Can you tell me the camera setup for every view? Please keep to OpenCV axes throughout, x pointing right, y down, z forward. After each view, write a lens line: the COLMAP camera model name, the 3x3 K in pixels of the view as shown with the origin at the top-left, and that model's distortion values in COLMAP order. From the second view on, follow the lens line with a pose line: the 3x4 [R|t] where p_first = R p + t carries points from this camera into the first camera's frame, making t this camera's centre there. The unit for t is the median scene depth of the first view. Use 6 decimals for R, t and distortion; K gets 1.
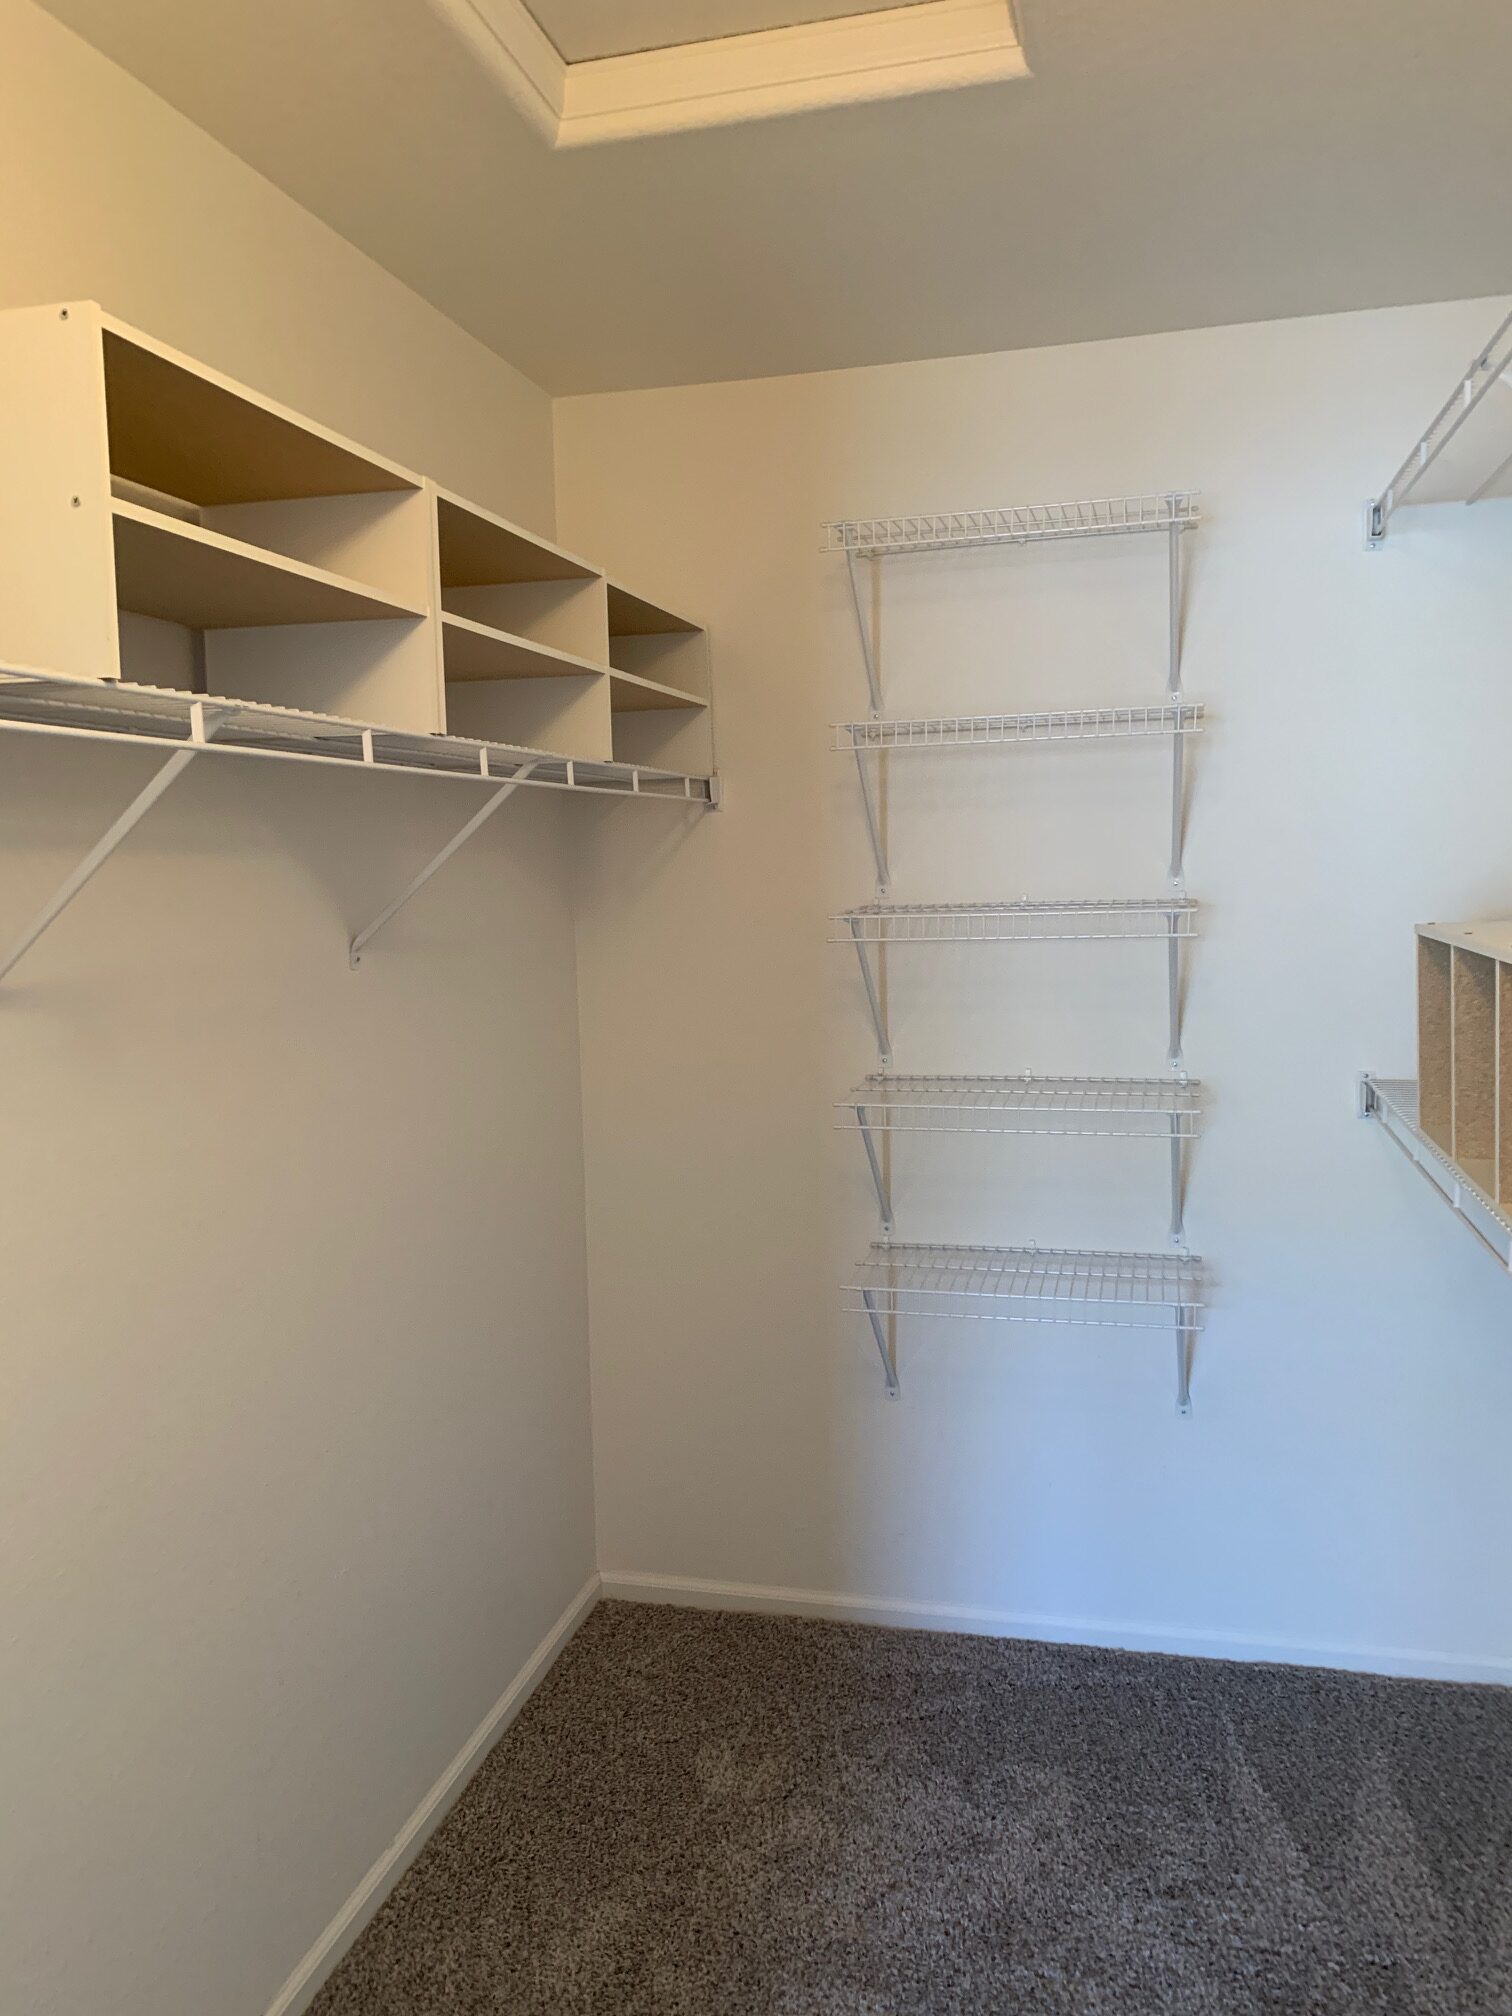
lens RADIAL K [[1523.4, 0, 749.0], [0, 1523.4, 999.2], [0, 0, 1]] dist [-0.001676, -0.006459]
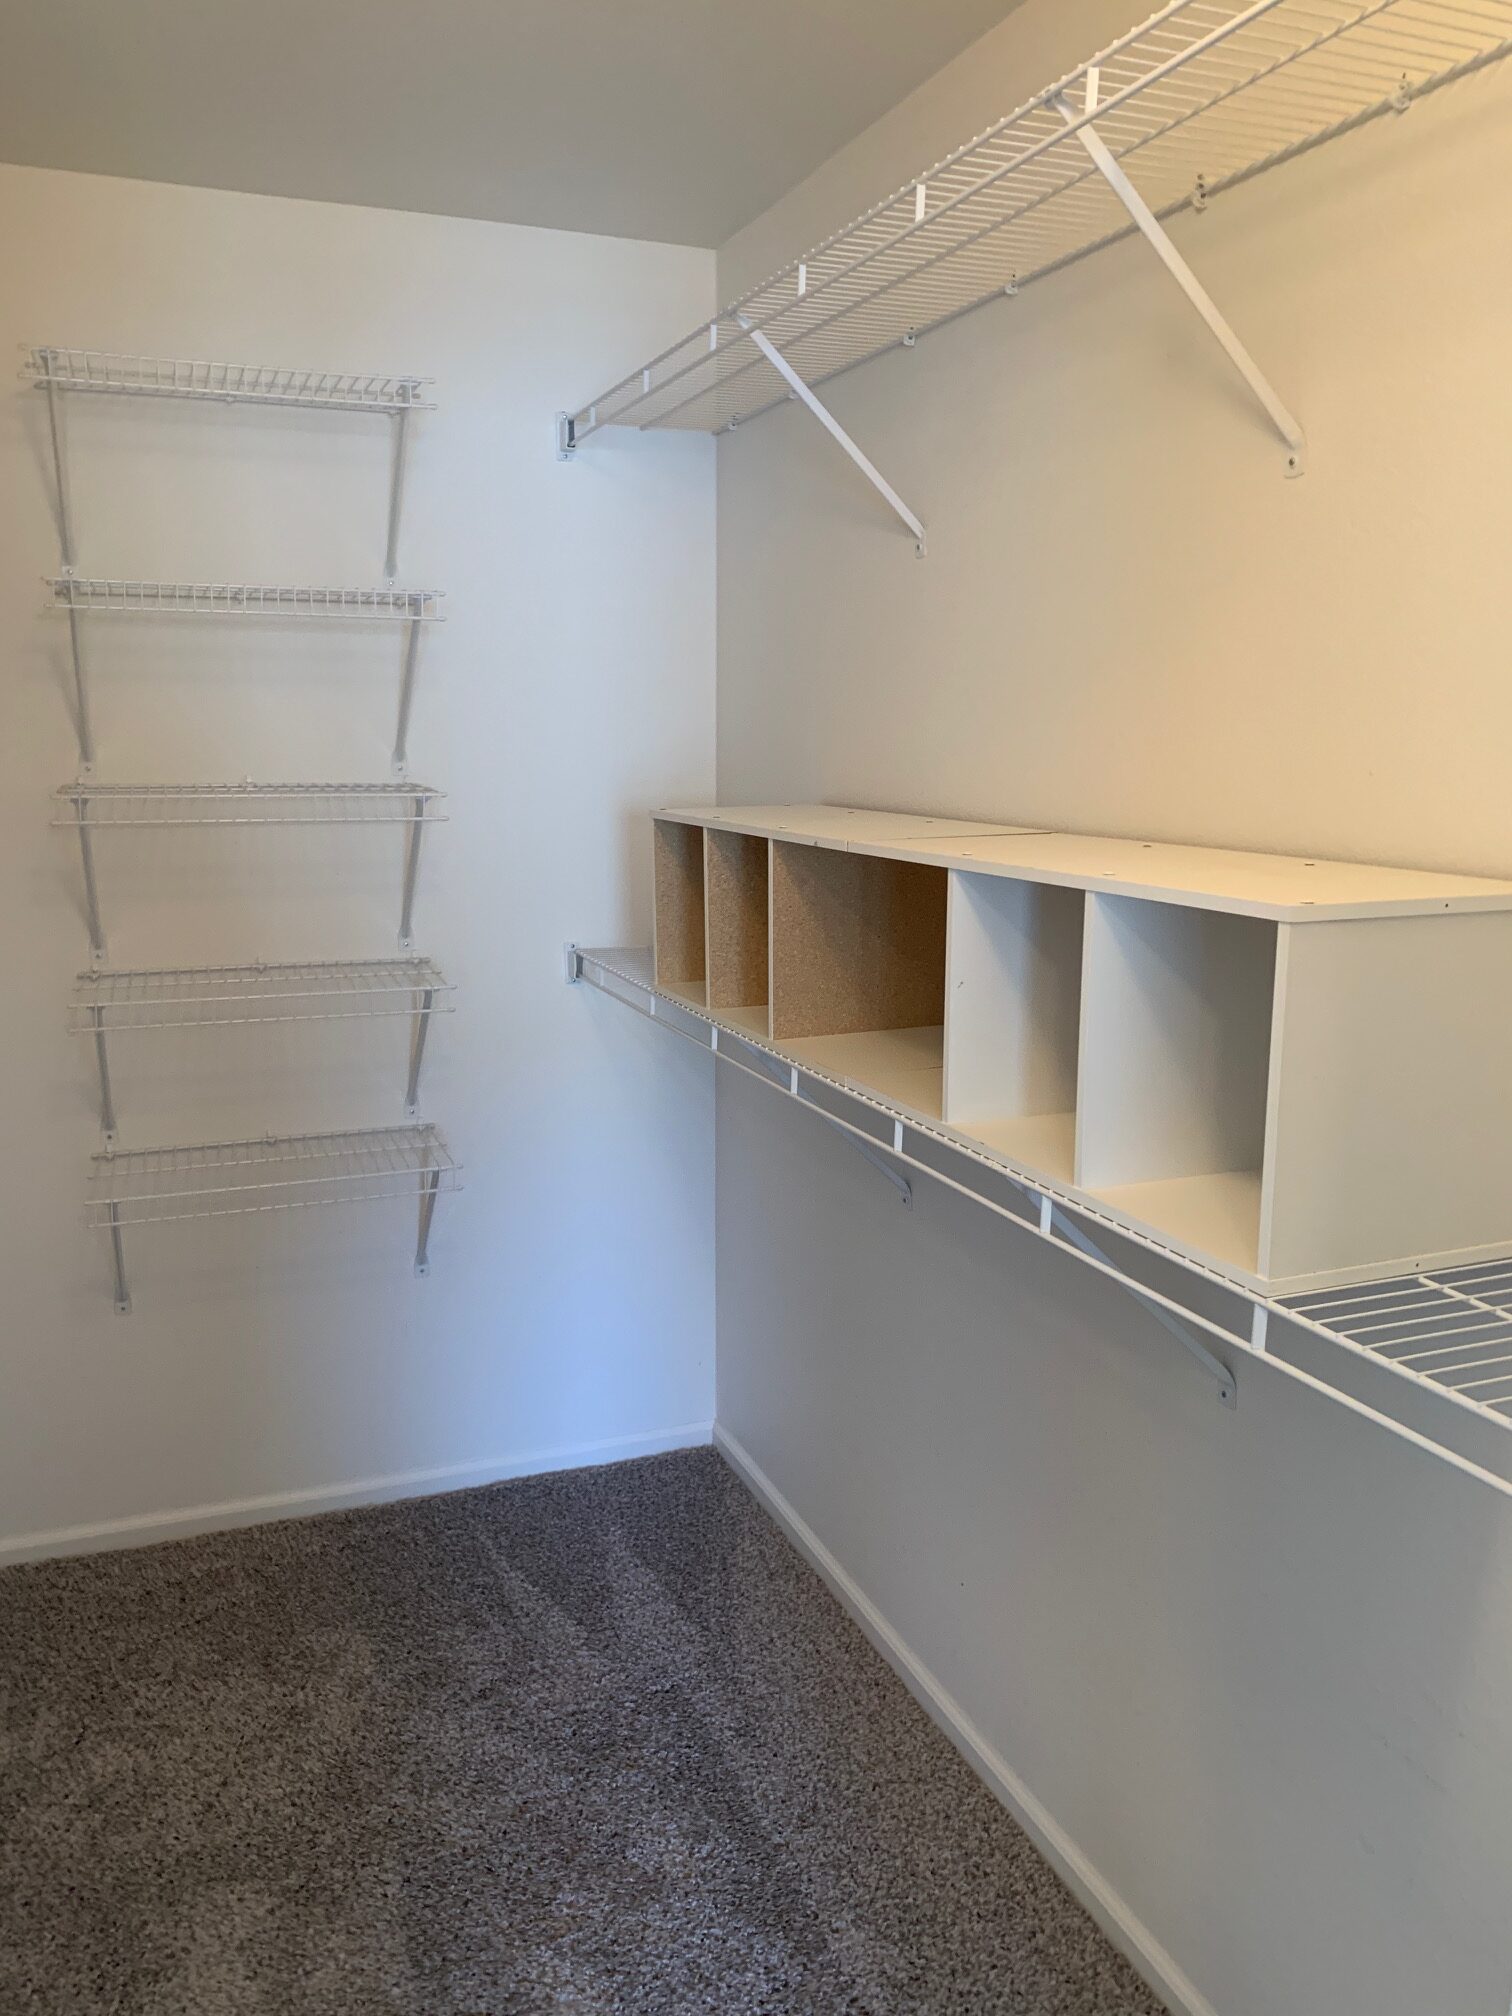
lens RADIAL K [[1523.4, 0, 745.8], [0, 1523.4, 1015.2], [0, 0, 1]] dist [-0.001676, -0.006459]
pose [[0.809166, -0.076252, 0.582611, -0.161309], [0.024974, 0.995111, 0.095554, -0.002486], [-0.587049, -0.062768, 0.807114, 0.028354]]
